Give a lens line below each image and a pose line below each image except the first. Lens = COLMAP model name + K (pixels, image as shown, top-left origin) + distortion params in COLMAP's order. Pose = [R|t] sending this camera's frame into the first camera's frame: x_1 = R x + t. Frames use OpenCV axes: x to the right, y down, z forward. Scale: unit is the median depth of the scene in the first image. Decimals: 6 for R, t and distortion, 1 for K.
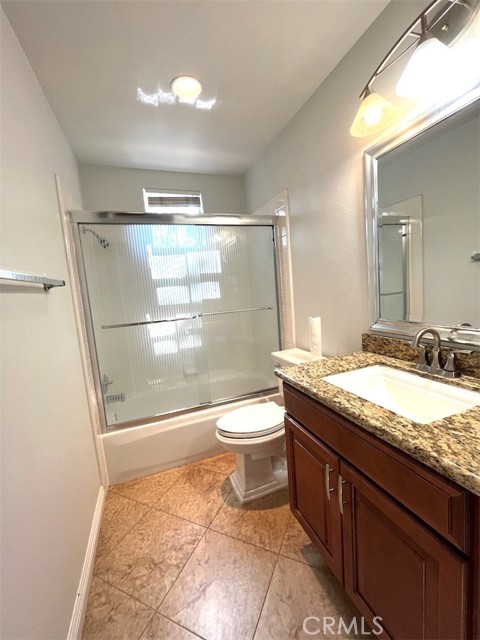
lens RADIAL K [[261.1, 0, 240.3], [0, 261.1, 319.1], [0, 0, 1]] dist [-0.004688, 0.001180]
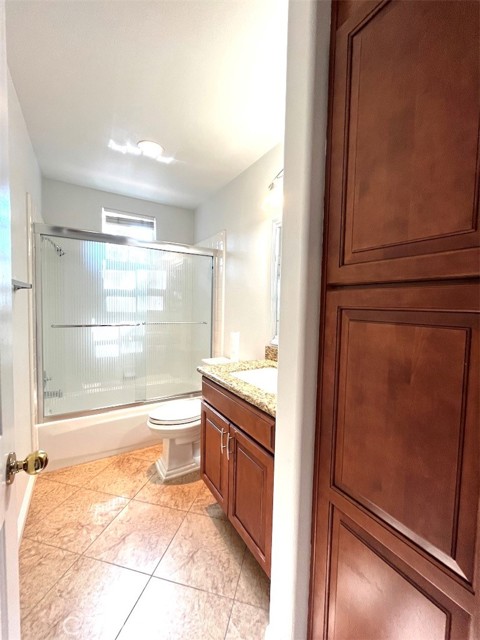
lens RADIAL K [[261.1, 0, 241.2], [0, 261.1, 318.7], [0, 0, 1]] dist [-0.004688, 0.001180]
pose [[0.976203, 0.089119, 0.197703, 0.050055], [-0.075578, 0.994314, -0.075022, 0.023052], [-0.203264, 0.058295, 0.977387, -0.291390]]
